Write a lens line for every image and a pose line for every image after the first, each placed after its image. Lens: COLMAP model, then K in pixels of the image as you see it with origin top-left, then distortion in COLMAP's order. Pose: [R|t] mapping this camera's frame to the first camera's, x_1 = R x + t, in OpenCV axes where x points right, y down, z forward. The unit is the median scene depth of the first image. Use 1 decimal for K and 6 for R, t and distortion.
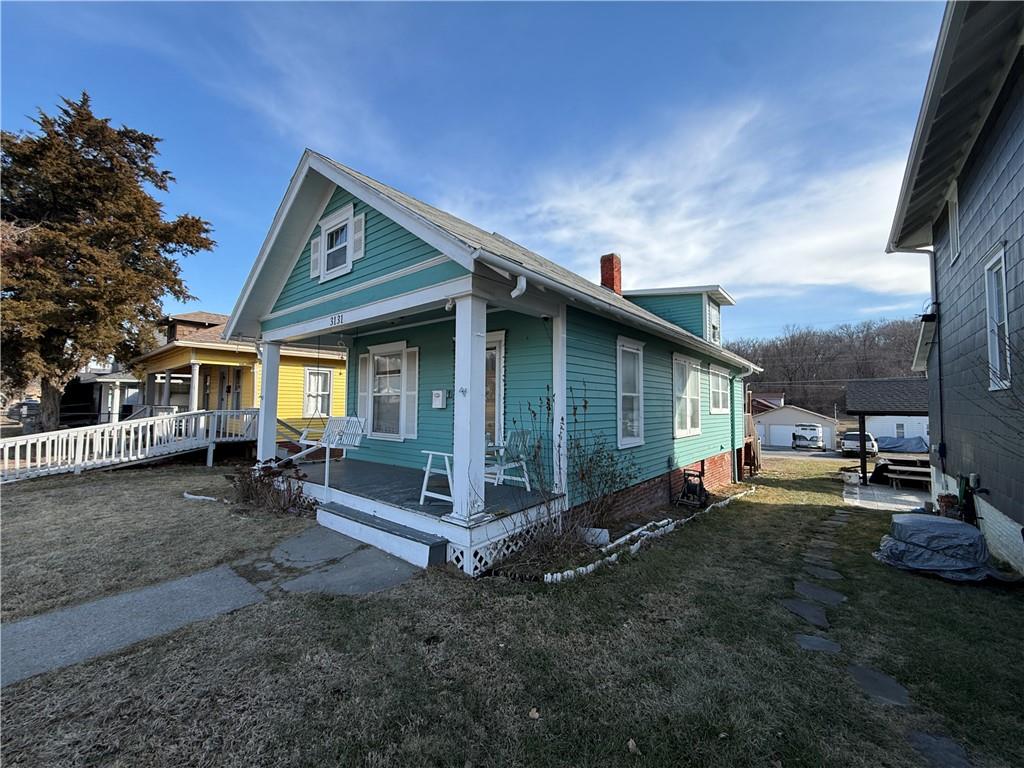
lens RADIAL K [[405.5, 0, 501.0], [0, 405.5, 382.5], [0, 0, 1]] dist [-0.000034, 0.000282]
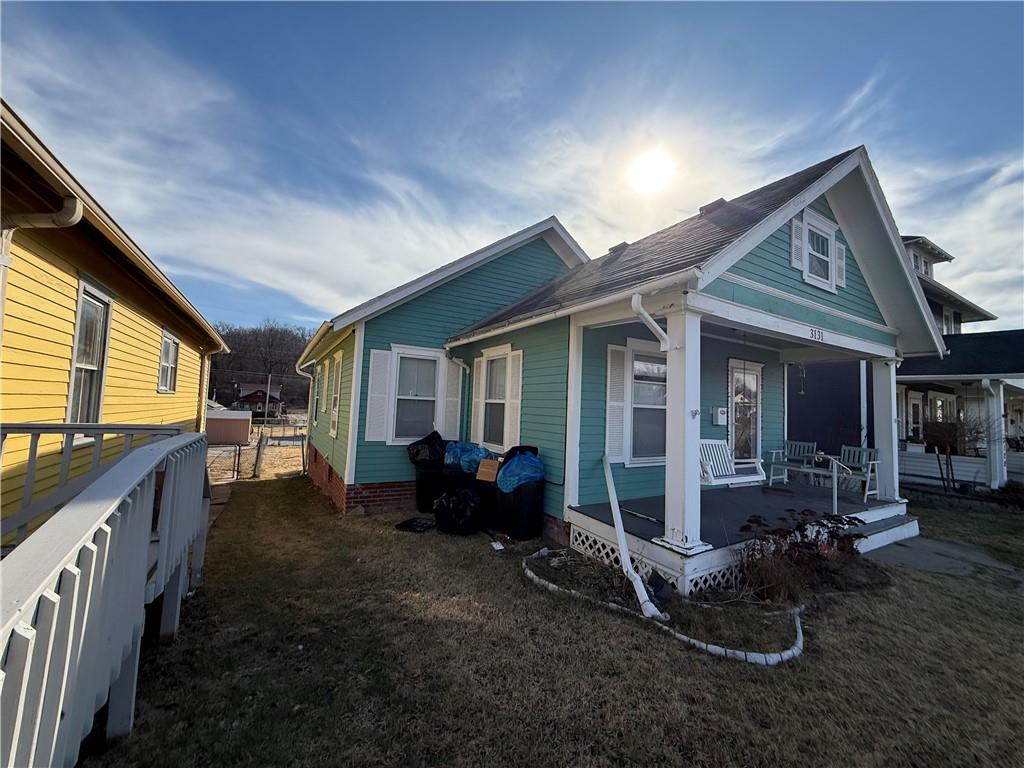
lens RADIAL K [[405.5, 0, 504.0], [0, 405.5, 381.6], [0, 0, 1]] dist [-0.000034, 0.000282]
pose [[0.349725, 0.069211, 0.934292, -1.594764], [-0.088764, 0.995229, -0.040499, 0.056129], [-0.932638, -0.068768, 0.354200, 1.411895]]
